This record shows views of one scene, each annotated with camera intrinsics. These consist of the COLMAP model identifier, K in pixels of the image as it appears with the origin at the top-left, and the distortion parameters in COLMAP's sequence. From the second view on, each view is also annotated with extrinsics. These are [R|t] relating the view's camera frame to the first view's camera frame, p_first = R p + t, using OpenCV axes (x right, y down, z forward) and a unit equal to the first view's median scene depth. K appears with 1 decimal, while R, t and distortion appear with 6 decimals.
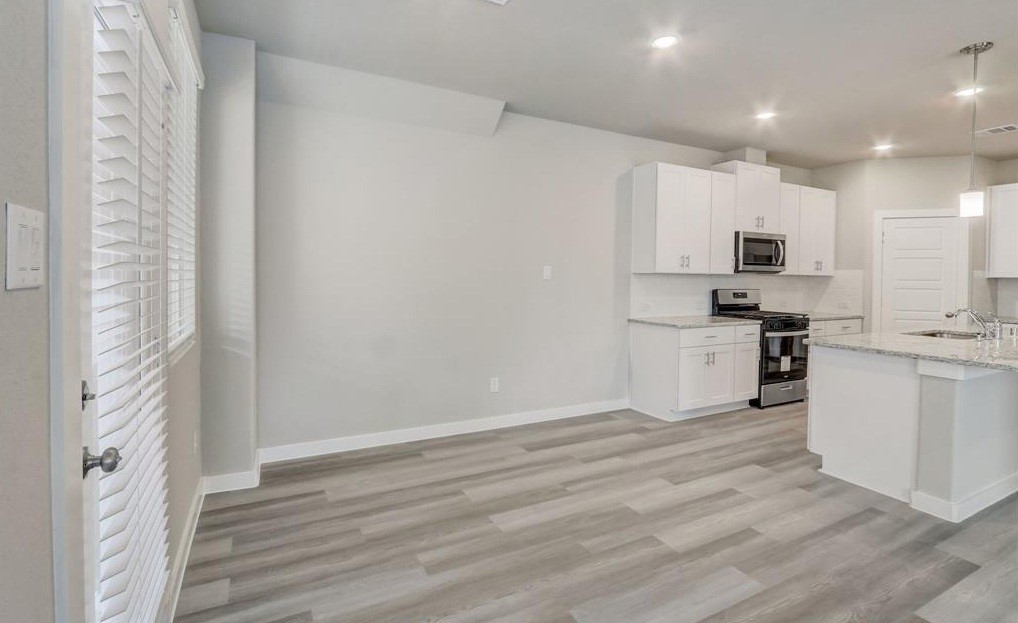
lens RADIAL K [[469.6, 0, 494.0], [0, 469.6, 285.5], [0, 0, 1]] dist [-0.014482, -0.000354]
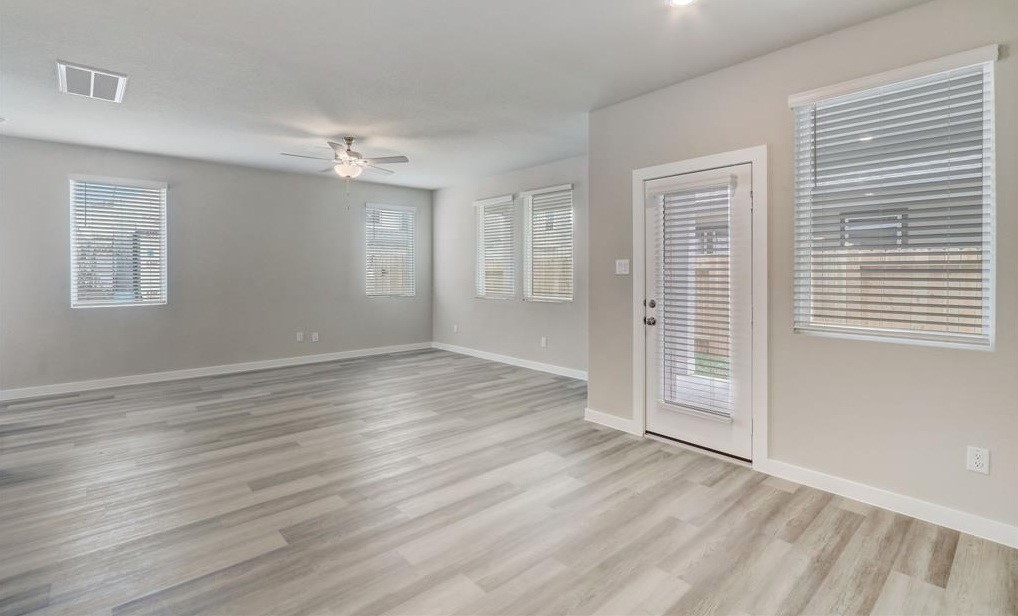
lens RADIAL K [[469.8, 0, 494.0], [0, 469.8, 274.7], [0, 0, 1]] dist [-0.011995, -0.000029]
pose [[-0.969858, -0.011564, -0.243397, 0.282504], [-0.017549, 0.999594, 0.022437, -0.015924], [0.243039, 0.026032, -0.969667, 0.941315]]
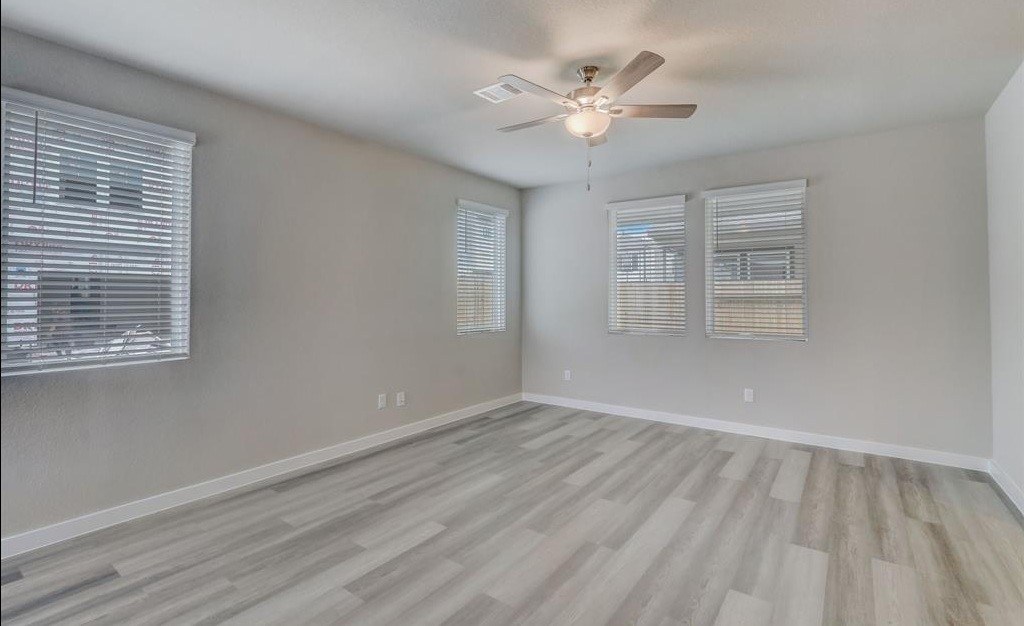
lens RADIAL K [[472.4, 0, 496.9], [0, 472.4, 286.8], [0, 0, 1]] dist [-0.014482, -0.000354]
pose [[-0.896678, -0.024241, -0.442019, 0.740549], [-0.021811, 0.999706, -0.010579, 0.001047], [0.442146, 0.000155, -0.896943, 0.301682]]
